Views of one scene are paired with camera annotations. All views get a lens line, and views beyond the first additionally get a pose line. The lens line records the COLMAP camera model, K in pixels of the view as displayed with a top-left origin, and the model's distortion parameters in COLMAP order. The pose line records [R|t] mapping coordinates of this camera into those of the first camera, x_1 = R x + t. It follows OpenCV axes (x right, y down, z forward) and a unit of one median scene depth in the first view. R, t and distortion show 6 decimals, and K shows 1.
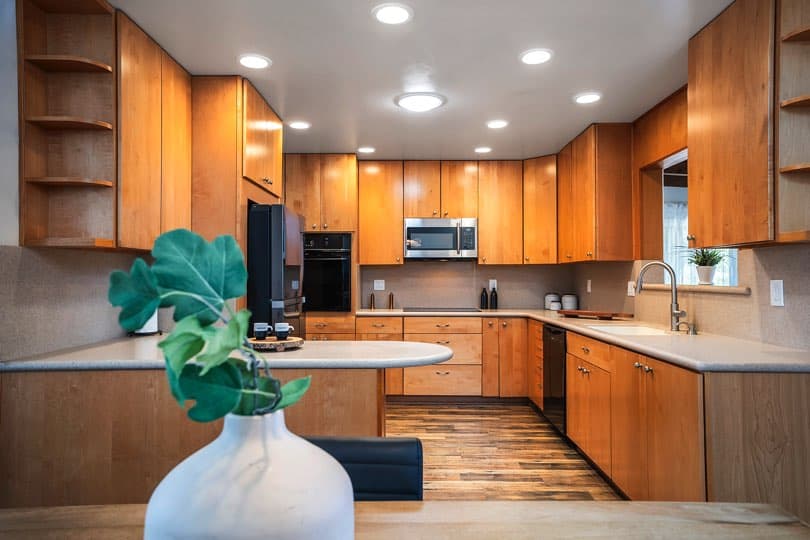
lens RADIAL K [[535.0, 0, 405.7], [0, 535.0, 270.7], [0, 0, 1]] dist [0.021652, 0.011779]
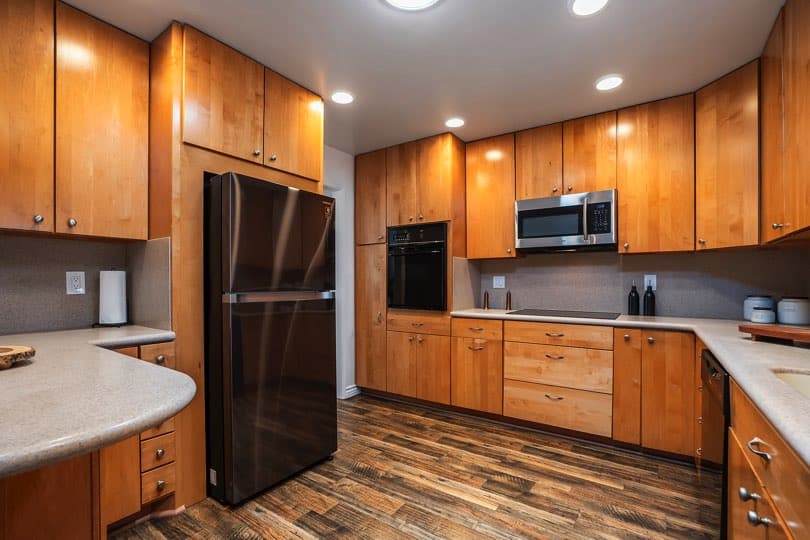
lens RADIAL K [[369.9, 0, 400.8], [0, 369.9, 282.4], [0, 0, 1]] dist [-0.027001, 0.006692]
pose [[0.827187, 0.001949, -0.561924, 0.181911], [0.004232, 0.999944, 0.009697, 0.023027], [0.561911, -0.010399, 0.827132, 0.450091]]
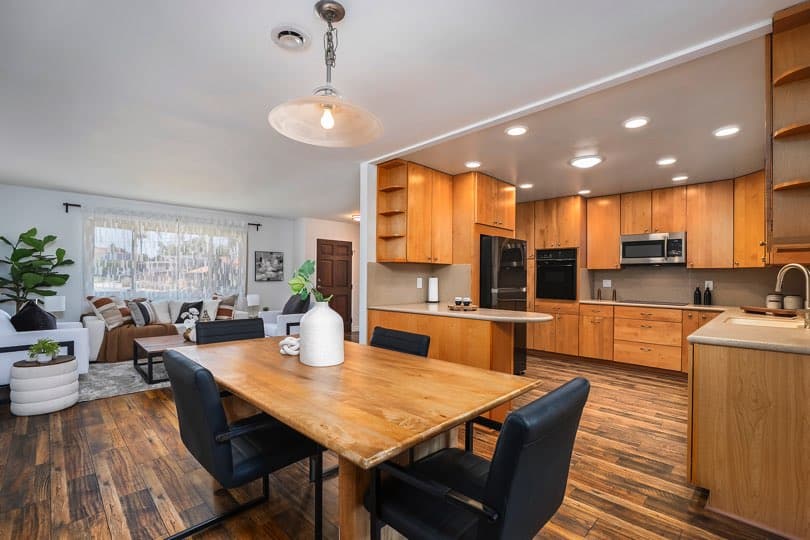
lens RADIAL K [[369.9, 0, 404.3], [0, 369.9, 276.3], [0, 0, 1]] dist [-0.027001, 0.006692]
pose [[0.718555, 0.006646, -0.695438, 0.270401], [-0.004317, 0.999978, 0.005095, 0.006060], [0.695457, -0.000659, 0.718568, -0.076810]]
